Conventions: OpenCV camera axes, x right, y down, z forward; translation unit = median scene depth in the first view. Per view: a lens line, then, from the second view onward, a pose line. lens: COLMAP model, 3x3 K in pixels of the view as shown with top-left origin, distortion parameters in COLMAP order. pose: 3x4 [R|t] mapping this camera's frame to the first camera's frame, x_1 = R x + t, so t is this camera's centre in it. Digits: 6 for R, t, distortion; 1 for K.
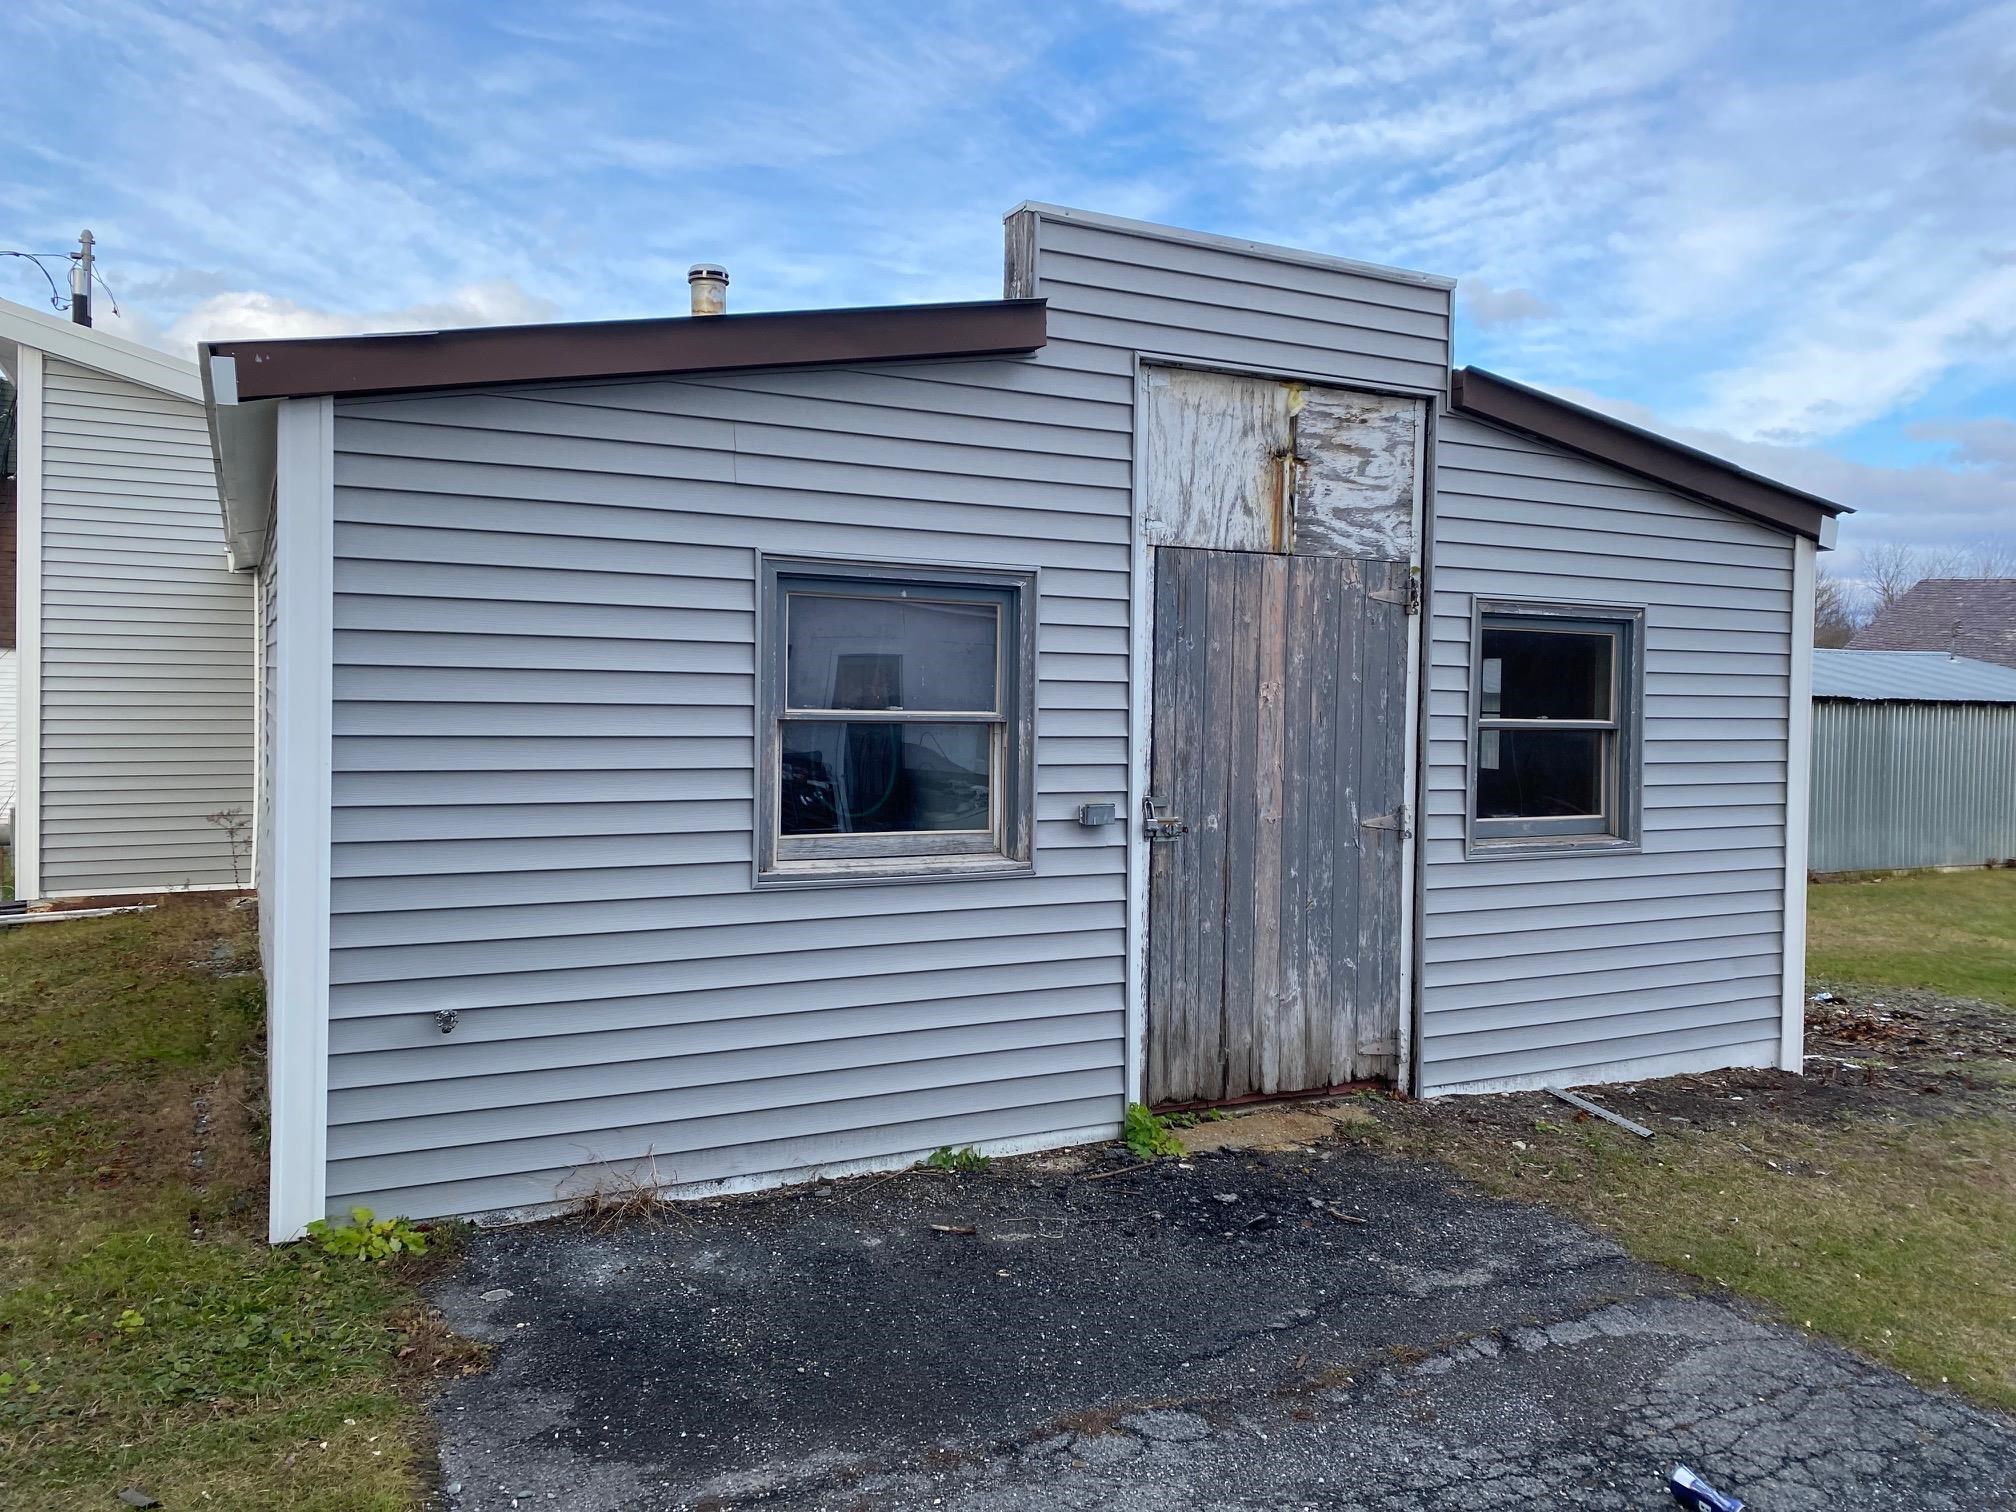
lens RADIAL K [[1510.1, 0, 1008.0], [0, 1510.1, 756.0], [0, 0, 1]] dist [0.001213, 0.000632]
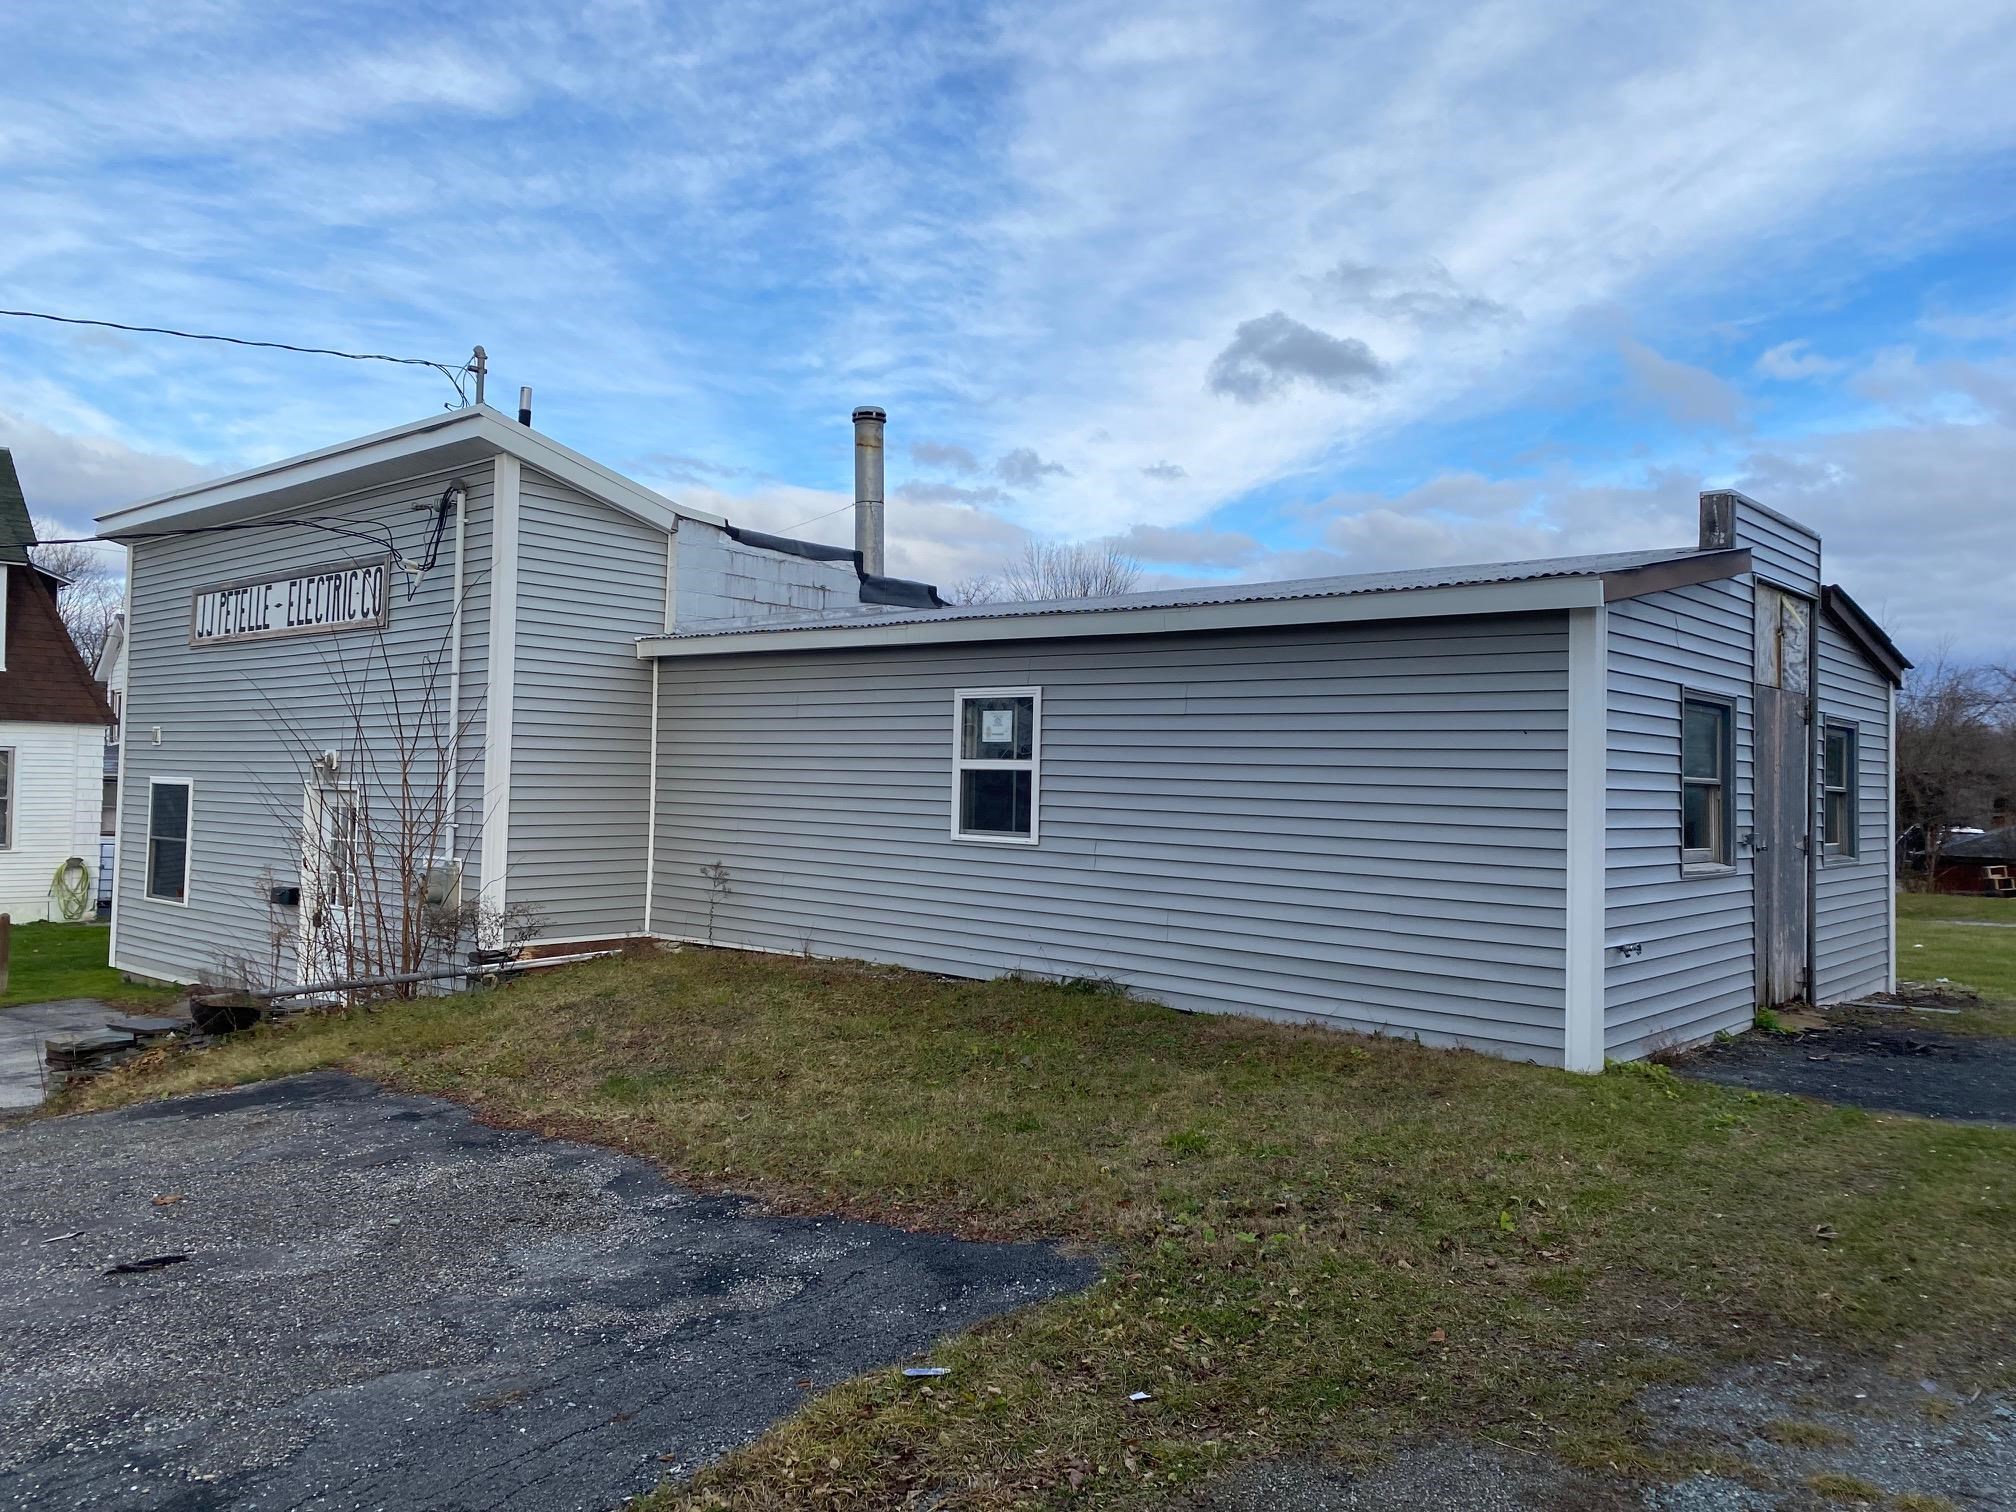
lens RADIAL K [[1482.3, 0, 1011.0], [0, 1482.3, 771.8], [0, 0, 1]] dist [0.030805, -0.002815]
pose [[0.935318, 0.008029, 0.353718, -1.197491], [0.007706, 0.999043, -0.043055, 0.026500], [-0.353726, 0.042996, 0.934361, -0.278378]]
